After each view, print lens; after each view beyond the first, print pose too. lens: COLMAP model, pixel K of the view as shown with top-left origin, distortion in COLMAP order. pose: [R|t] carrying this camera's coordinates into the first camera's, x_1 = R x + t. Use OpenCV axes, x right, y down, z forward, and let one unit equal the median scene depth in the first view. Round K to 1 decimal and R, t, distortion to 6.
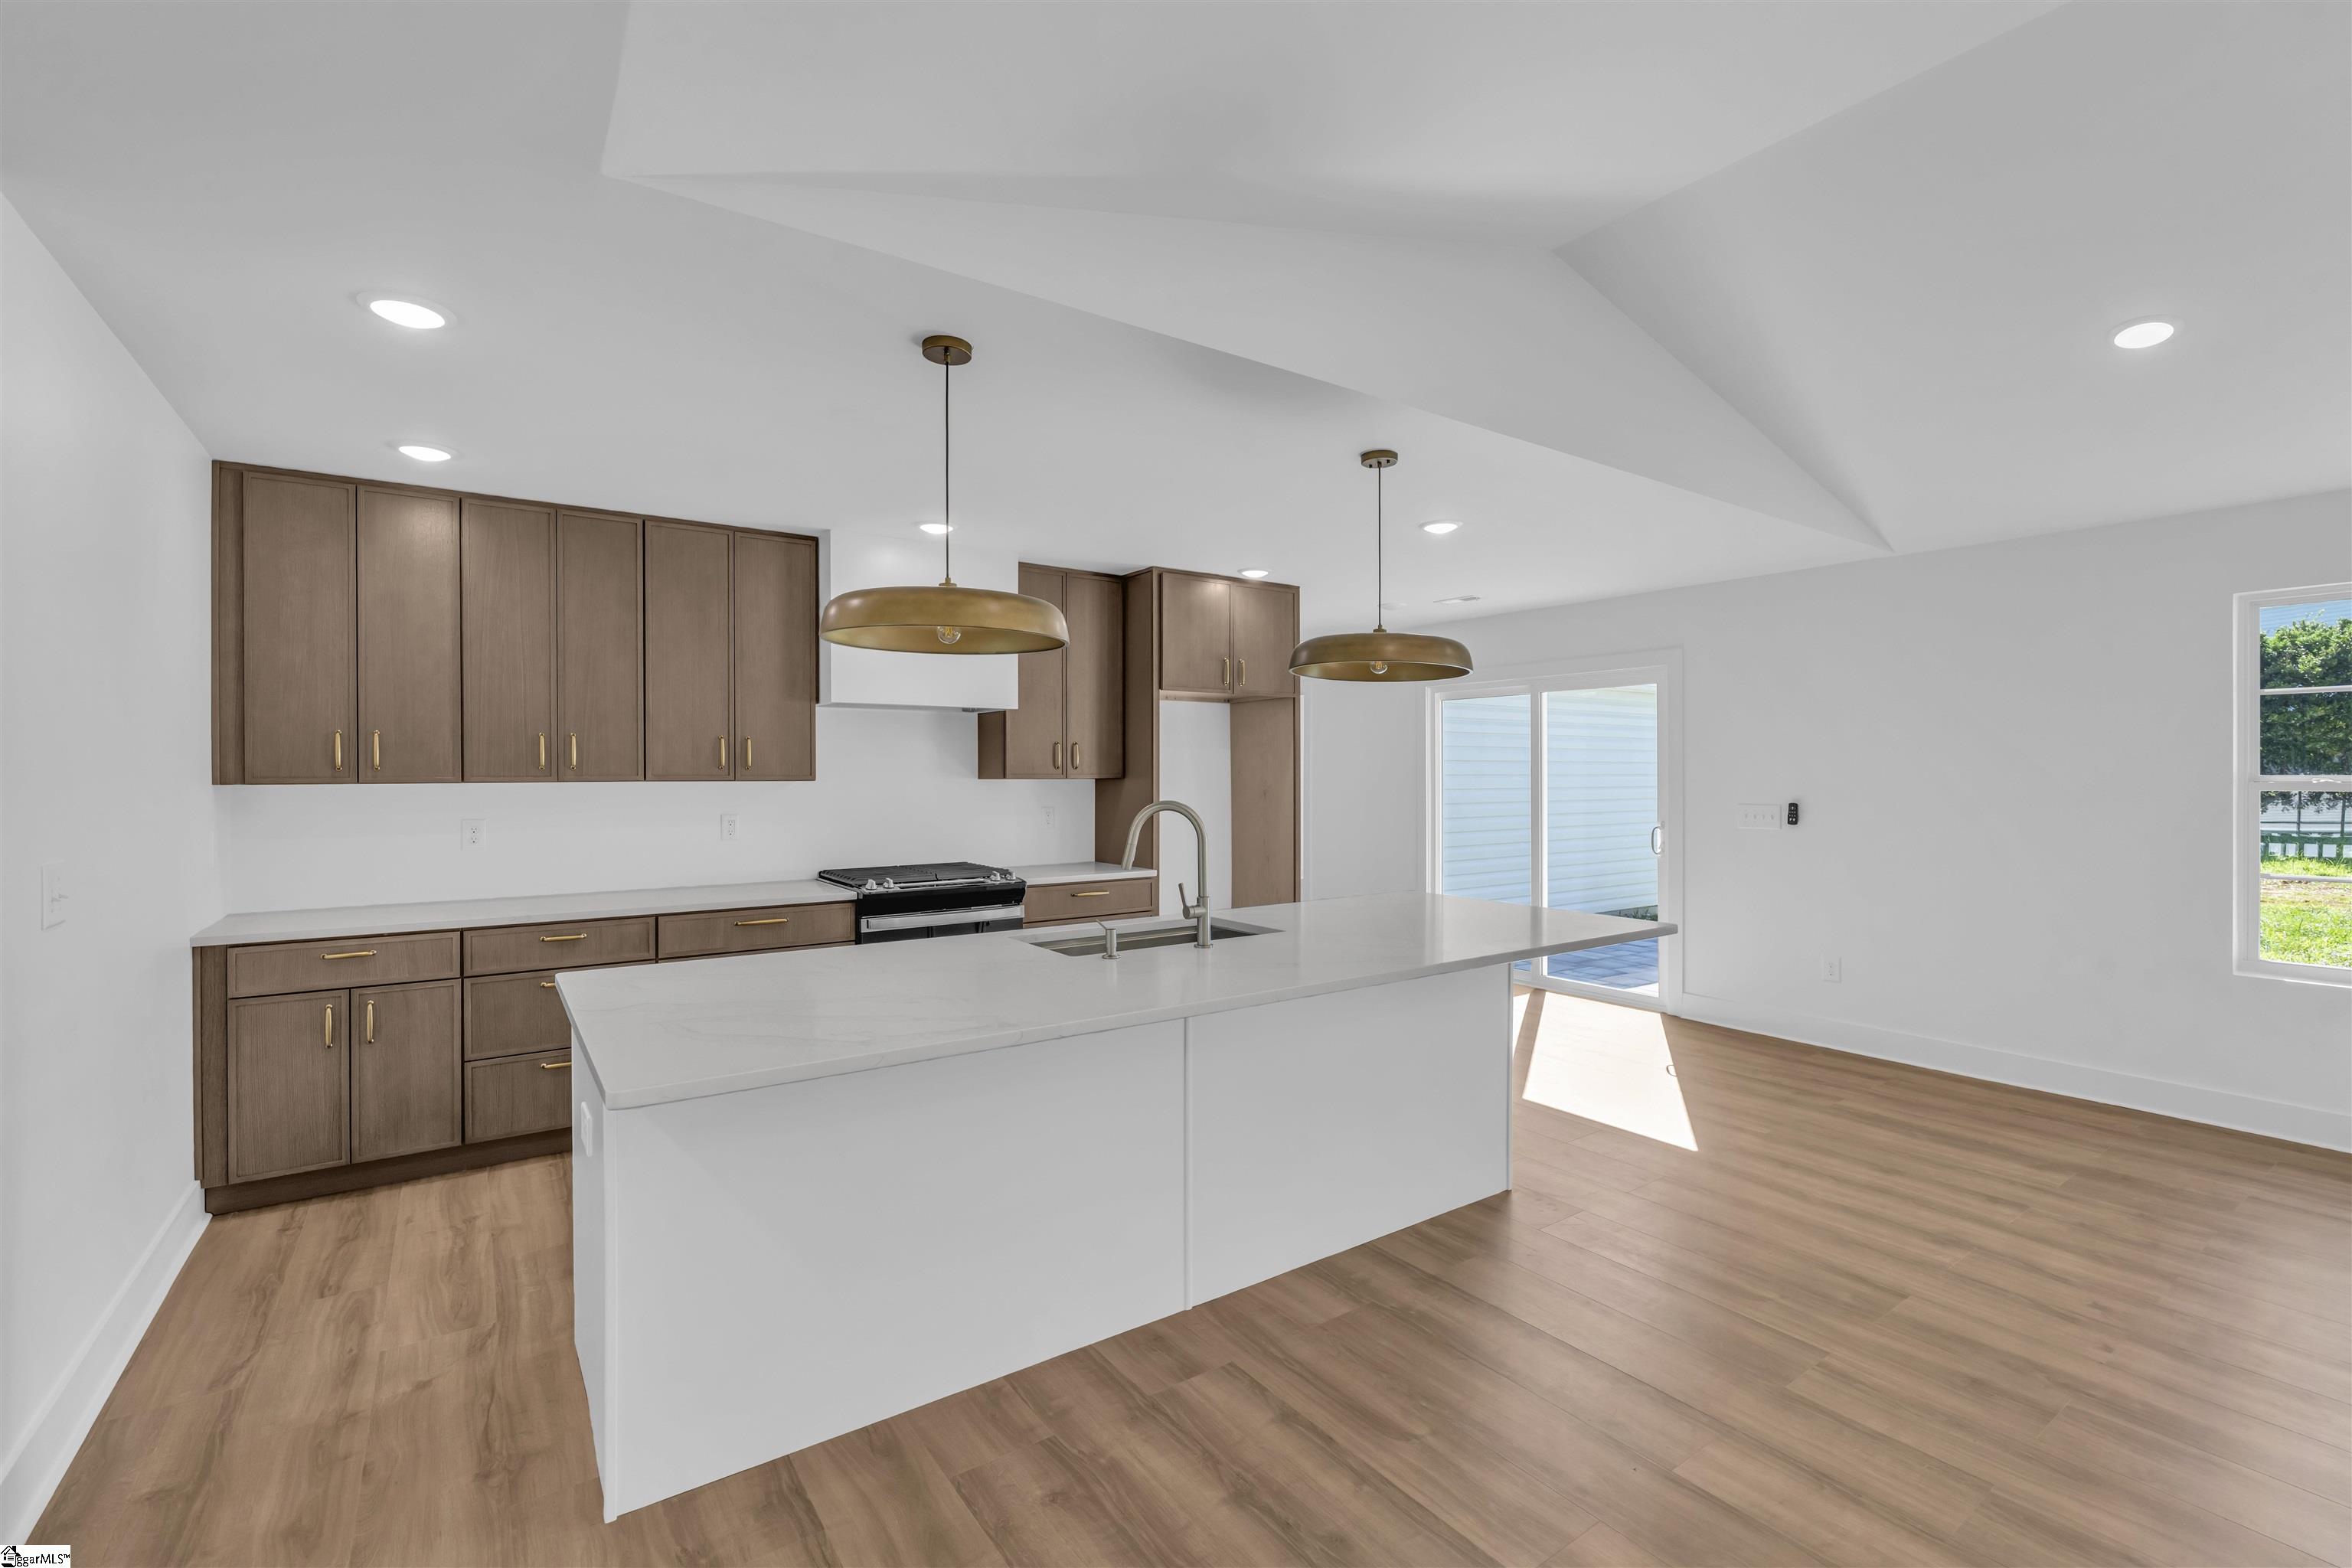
lens RADIAL K [[1021.4, 0, 1173.7], [0, 1021.4, 781.8], [0, 0, 1]] dist [-0.005231, 0.000335]
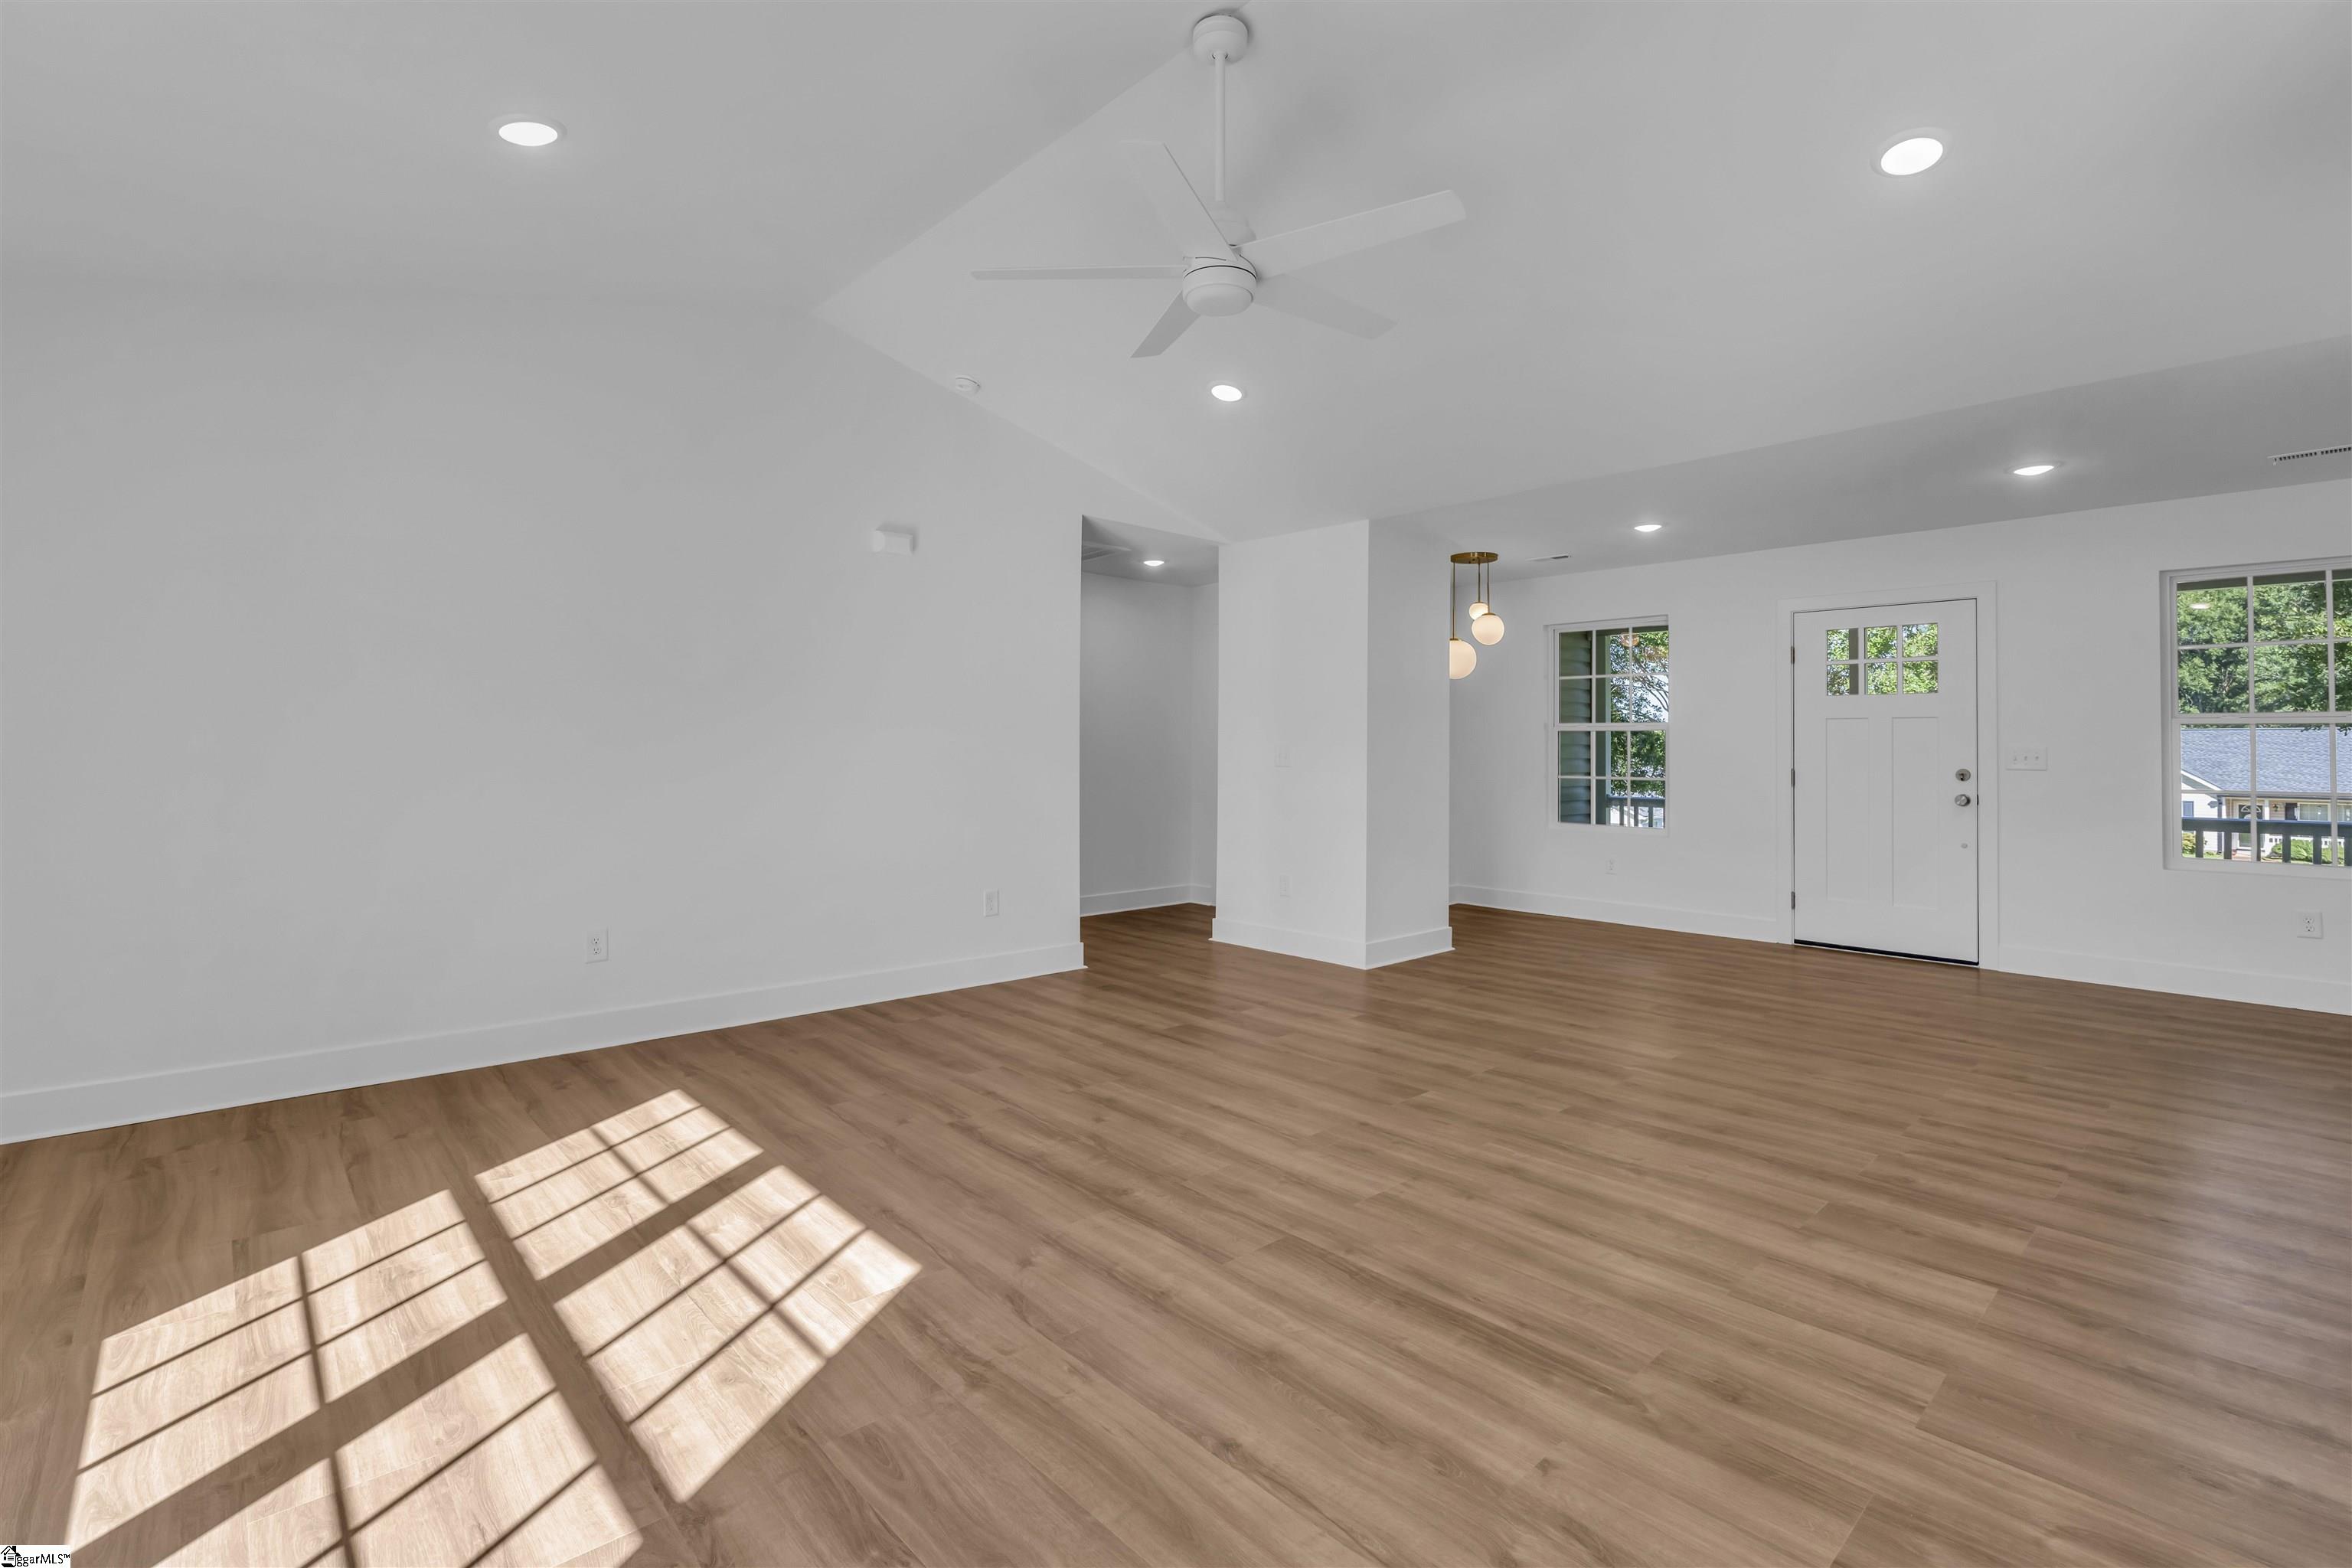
lens RADIAL K [[1021.4, 0, 1186.2], [0, 1021.4, 732.7], [0, 0, 1]] dist [-0.005231, 0.000335]
pose [[-0.991452, -0.008546, -0.130190, 0.699088], [-0.006762, 0.999877, -0.014140, 0.047968], [0.130295, -0.013139, -0.991388, 0.920665]]
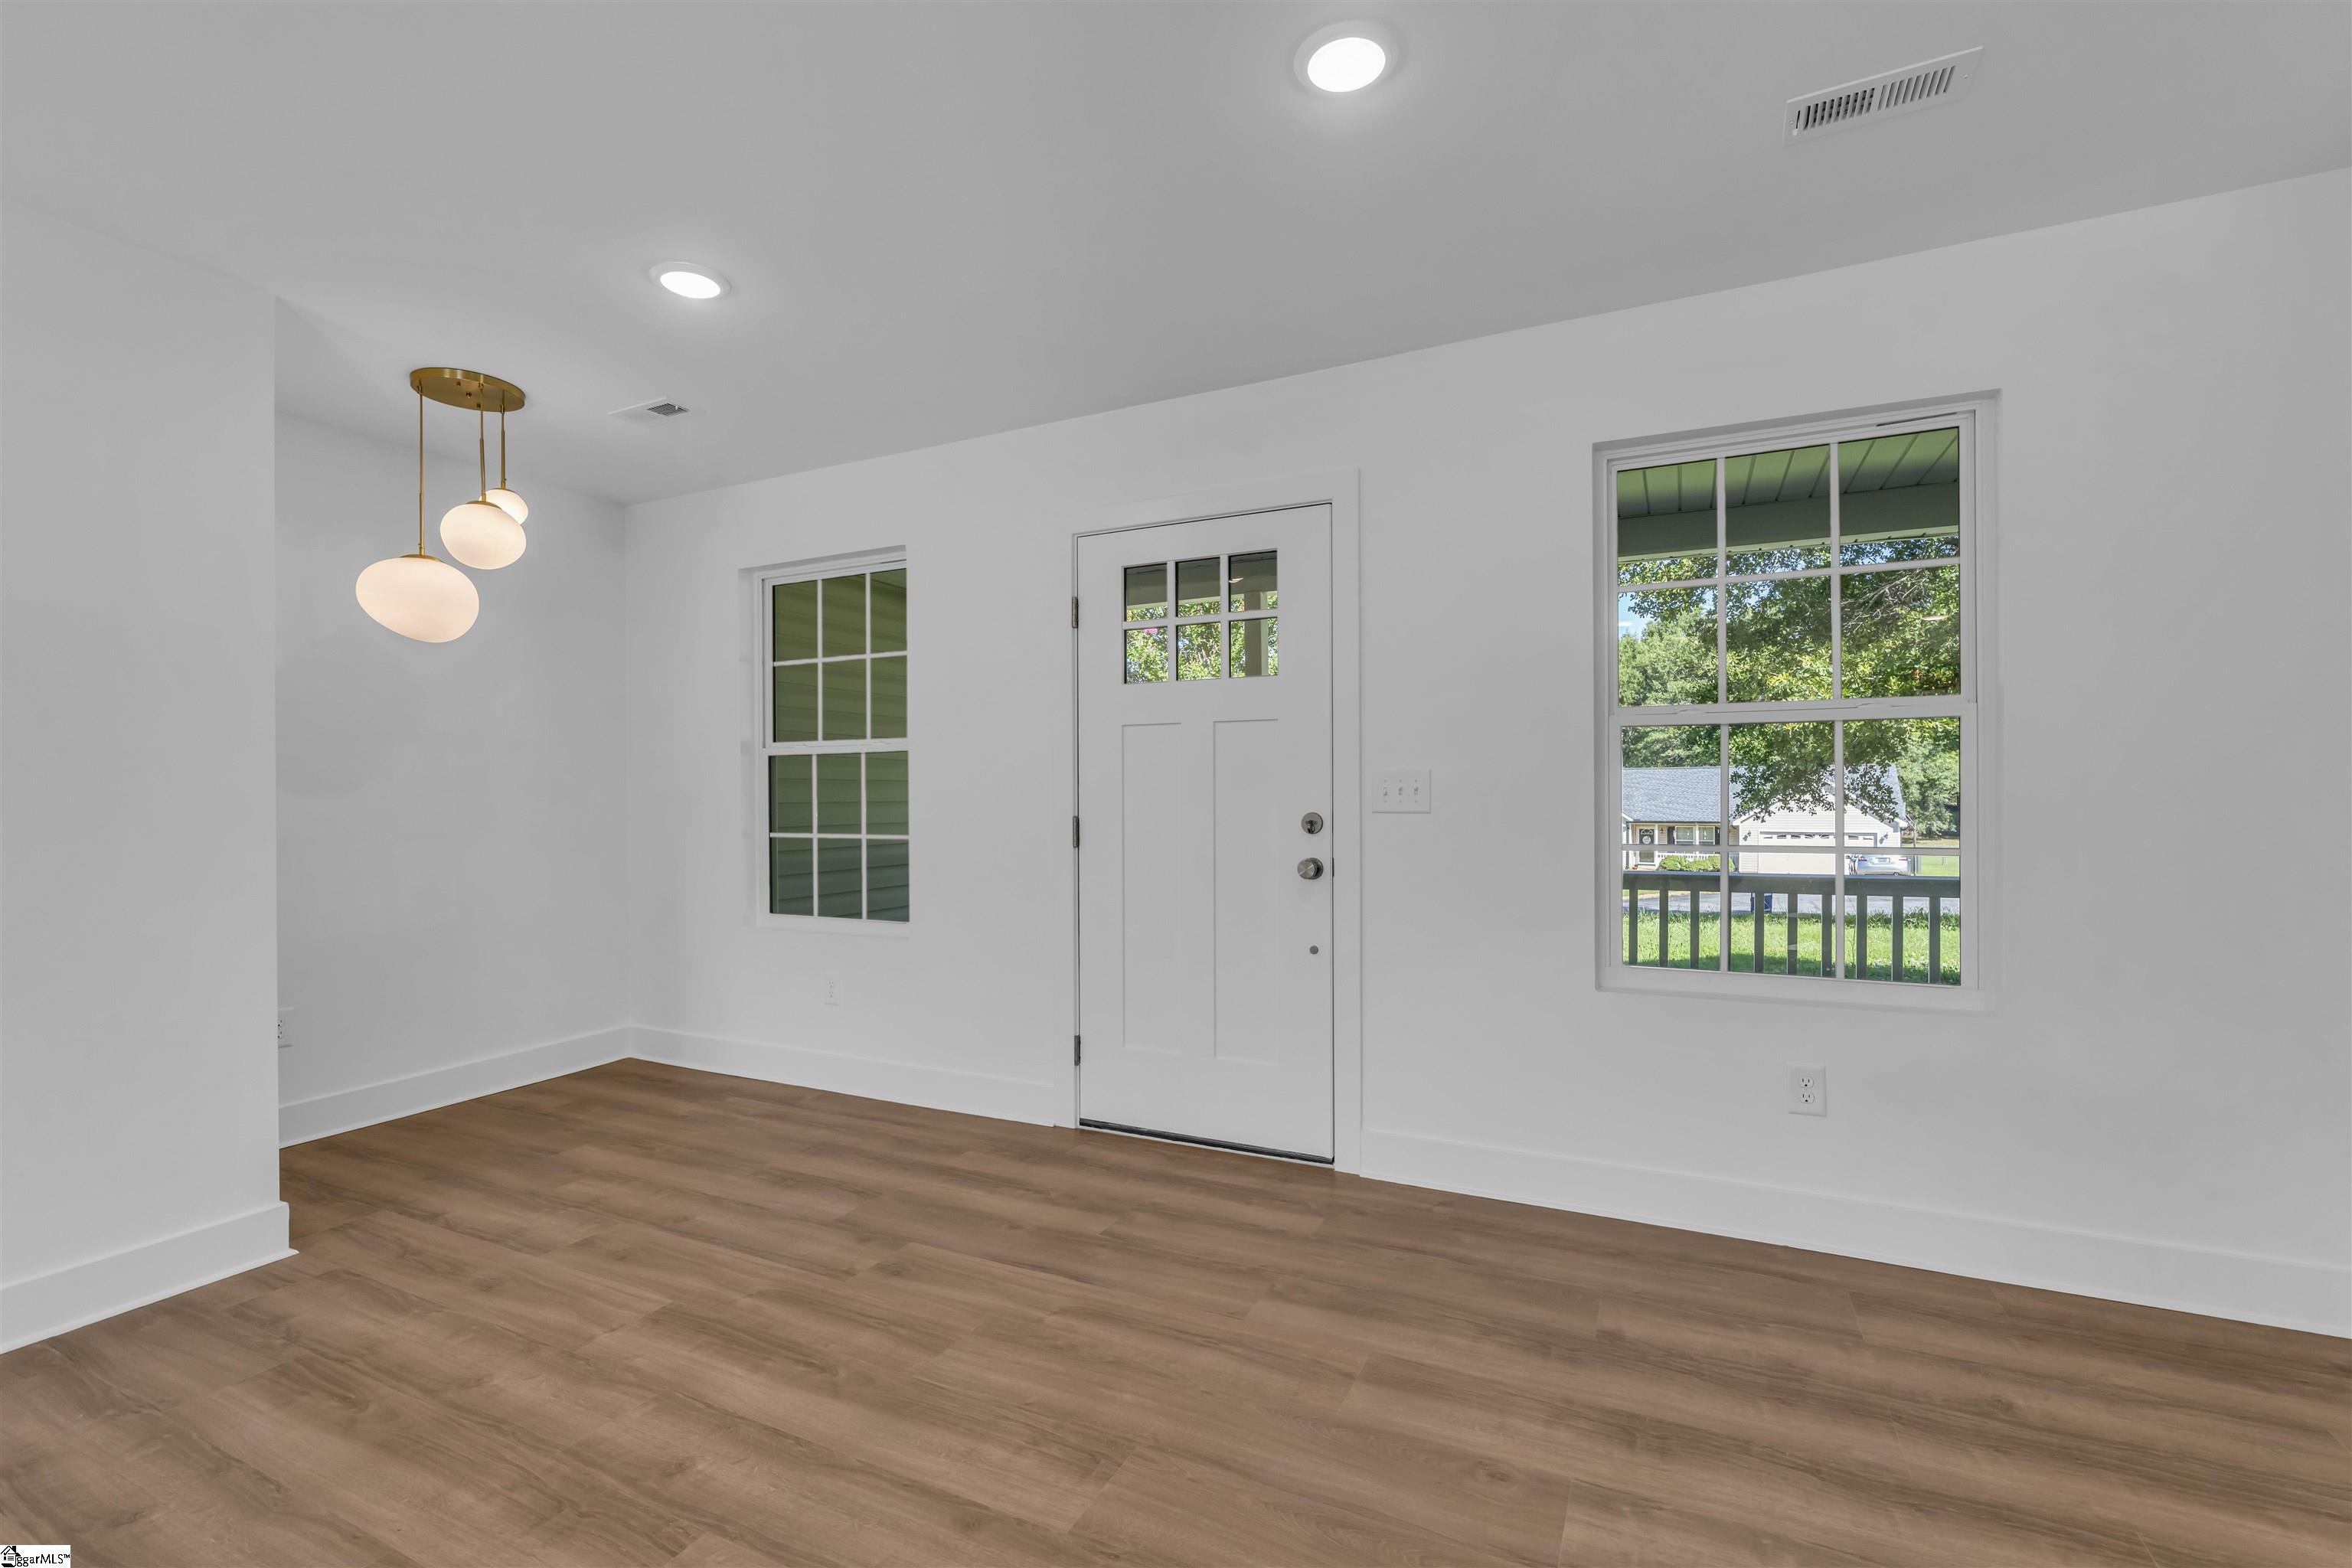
lens RADIAL K [[1021.4, 0, 1168.4], [0, 1021.4, 800.1], [0, 0, 1]] dist [-0.005231, 0.000335]
pose [[-0.877253, 0.010976, -0.479902, -0.035779], [0.006118, 0.999913, 0.011685, 0.051799], [0.479989, 0.007314, -0.877244, 0.330673]]
